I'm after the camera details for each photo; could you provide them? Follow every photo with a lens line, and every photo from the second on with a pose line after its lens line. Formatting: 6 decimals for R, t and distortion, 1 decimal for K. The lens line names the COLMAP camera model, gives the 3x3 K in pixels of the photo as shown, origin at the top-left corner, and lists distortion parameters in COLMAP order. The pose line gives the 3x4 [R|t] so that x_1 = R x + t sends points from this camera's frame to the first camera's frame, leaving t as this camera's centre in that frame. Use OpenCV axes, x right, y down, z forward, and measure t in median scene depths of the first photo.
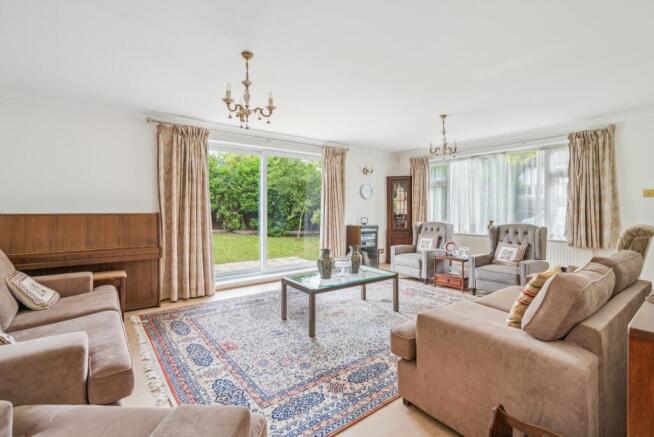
lens RADIAL K [[302.9, 0, 322.7], [0, 302.9, 209.6], [0, 0, 1]] dist [0.011067, -0.000044]
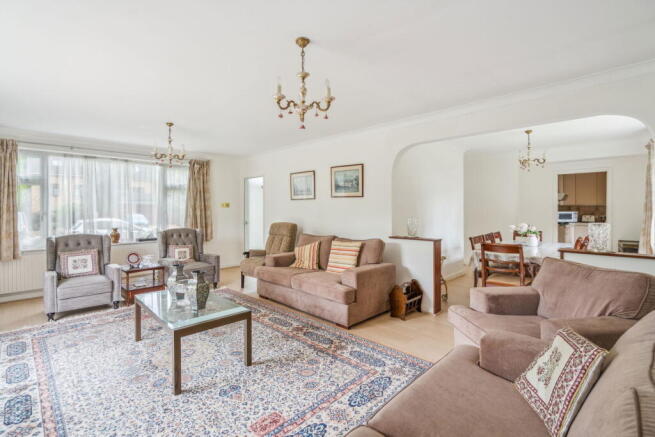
lens RADIAL K [[301.1, 0, 327.5], [0, 301.1, 218.5], [0, 0, 1]] dist [-0.019825, 0.000059]
pose [[-0.145540, -0.026150, 0.989007, -1.028766], [0.010256, 0.999557, 0.027938, -0.030599], [-0.989299, 0.014210, -0.145207, 1.007071]]
